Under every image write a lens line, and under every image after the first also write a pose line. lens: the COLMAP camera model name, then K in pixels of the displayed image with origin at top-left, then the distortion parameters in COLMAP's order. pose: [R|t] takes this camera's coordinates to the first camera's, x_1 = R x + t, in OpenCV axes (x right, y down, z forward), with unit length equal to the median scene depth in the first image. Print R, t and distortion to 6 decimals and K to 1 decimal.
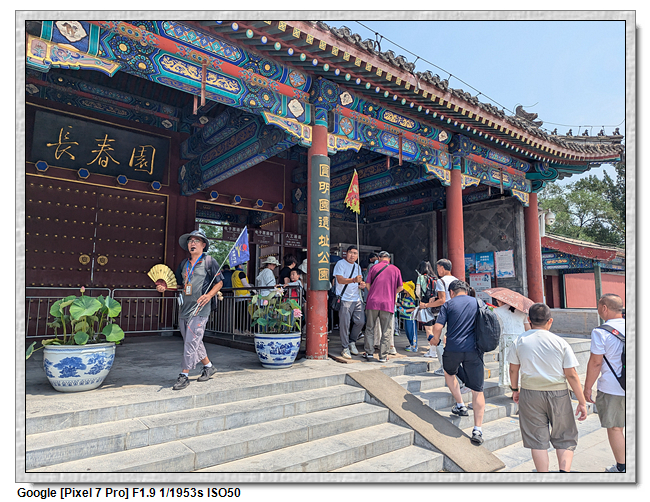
lens RADIAL K [[424.3, 0, 320.3], [0, 424.3, 249.9], [0, 0, 1]] dist [0.020873, -0.001534]
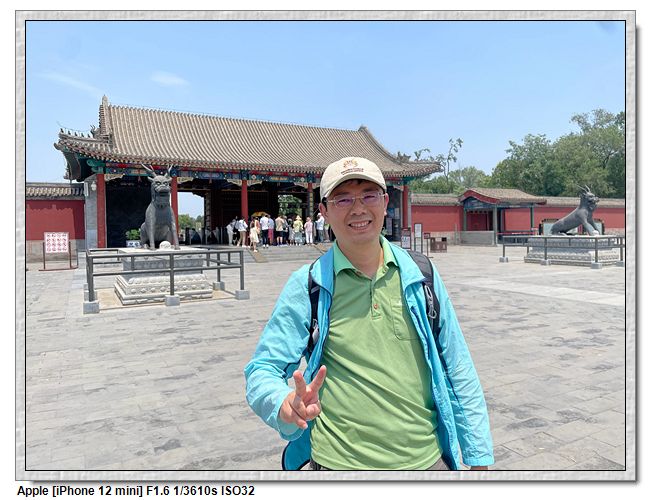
lens RADIAL K [[459.6, 0, 325.8], [0, 459.6, 236.2], [0, 0, 1]] dist [0.064929, -0.088720]
pose [[0.981046, -0.021400, -0.192590, 1.040594], [0.045662, 0.991426, 0.122435, -0.361568], [0.188319, -0.128908, 0.973611, -3.416674]]
